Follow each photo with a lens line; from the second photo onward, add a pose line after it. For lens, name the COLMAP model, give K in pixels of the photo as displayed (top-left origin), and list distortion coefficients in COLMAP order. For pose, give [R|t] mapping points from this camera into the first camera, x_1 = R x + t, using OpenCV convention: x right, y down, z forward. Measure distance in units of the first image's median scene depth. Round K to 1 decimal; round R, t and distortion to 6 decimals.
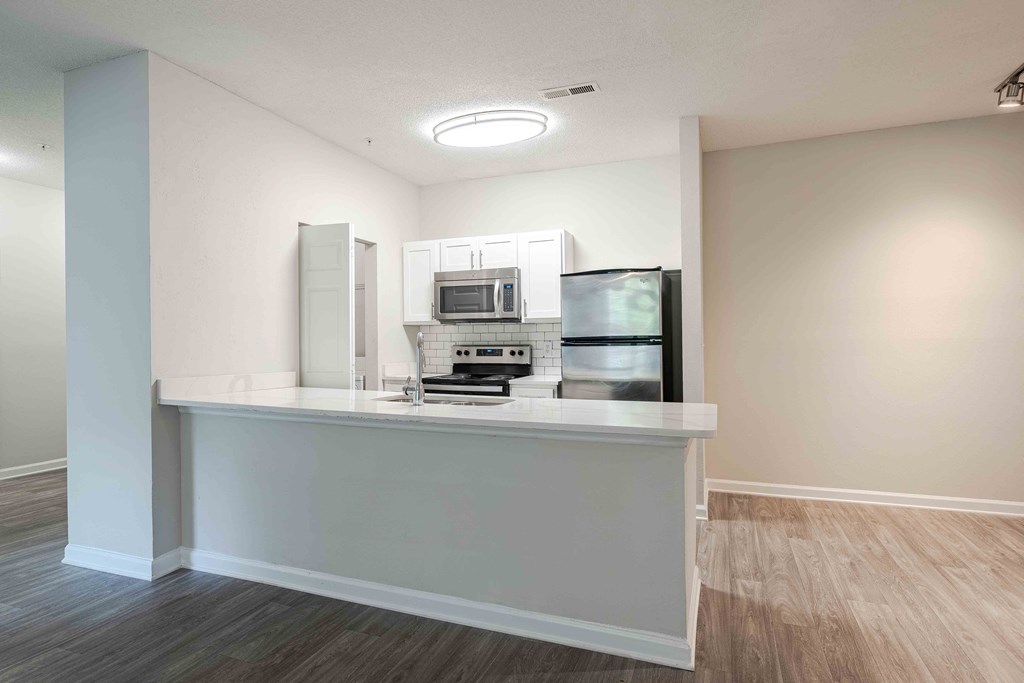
lens RADIAL K [[559.0, 0, 505.9], [0, 559.0, 344.2], [0, 0, 1]] dist [-0.000286, -0.000855]
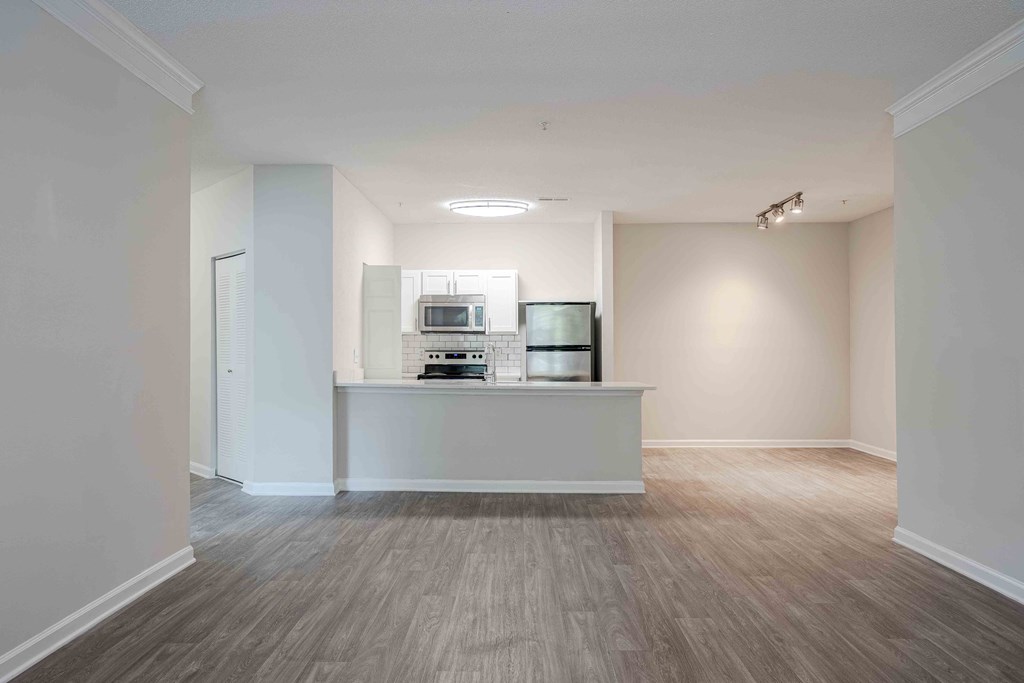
lens RADIAL K [[814.6, 0, 514.6], [0, 814.6, 342.2], [0, 0, 1]] dist [-0.005975, -0.000144]
pose [[0.915943, 0.010059, 0.401181, -0.723673], [-0.004814, 0.999889, -0.014080, 0.008746], [-0.401279, 0.010965, 0.915890, -0.887573]]
